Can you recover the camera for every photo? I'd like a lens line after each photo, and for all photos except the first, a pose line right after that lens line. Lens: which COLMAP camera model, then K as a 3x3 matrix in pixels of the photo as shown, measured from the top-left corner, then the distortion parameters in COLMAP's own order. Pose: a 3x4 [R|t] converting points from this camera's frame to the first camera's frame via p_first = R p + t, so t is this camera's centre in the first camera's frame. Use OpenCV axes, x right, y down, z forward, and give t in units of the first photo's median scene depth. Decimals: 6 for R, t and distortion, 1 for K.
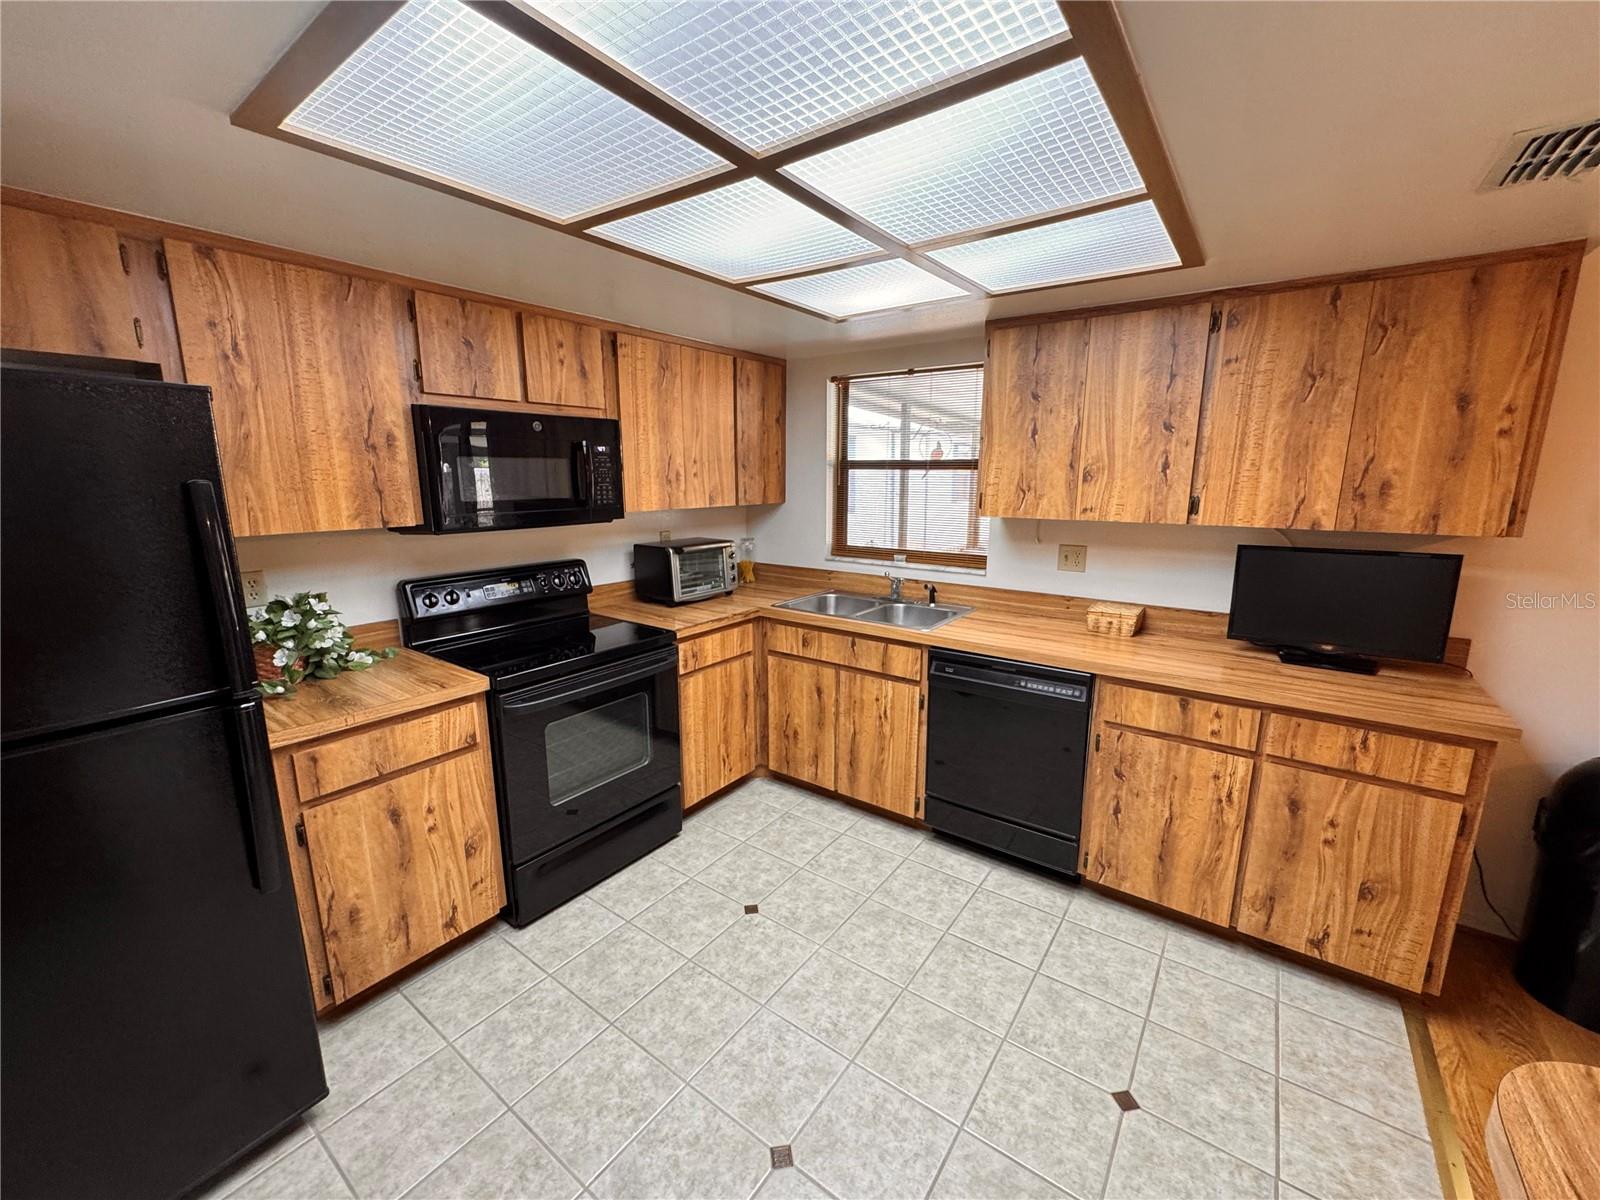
lens RADIAL K [[642.5, 0, 795.9], [0, 642.5, 598.9], [0, 0, 1]] dist [-0.002066, 0.000801]
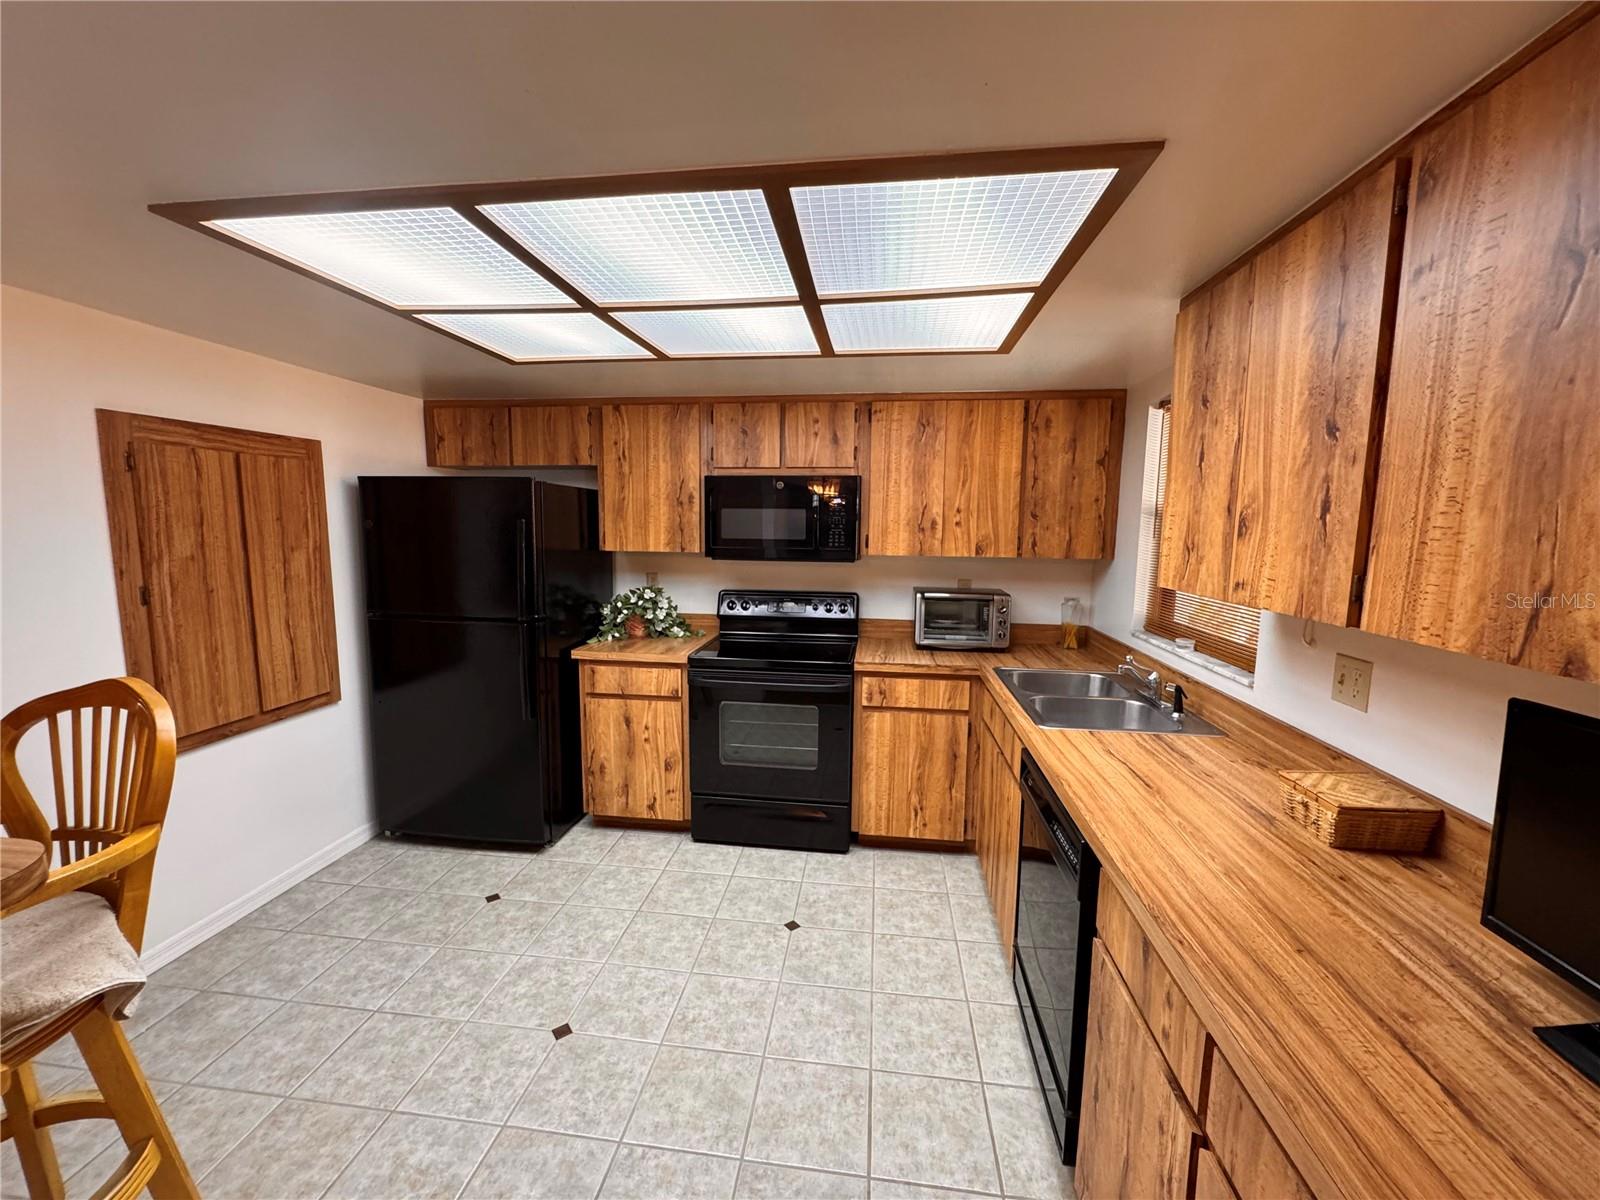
lens RADIAL K [[642.5, 0, 799.2], [0, 642.5, 599.4], [0, 0, 1]] dist [-0.002066, 0.000801]
pose [[0.485724, 0.108559, -0.867345, 0.809550], [-0.180524, 0.983325, 0.021979, -0.073097], [0.855268, 0.145901, 0.497222, 0.410244]]
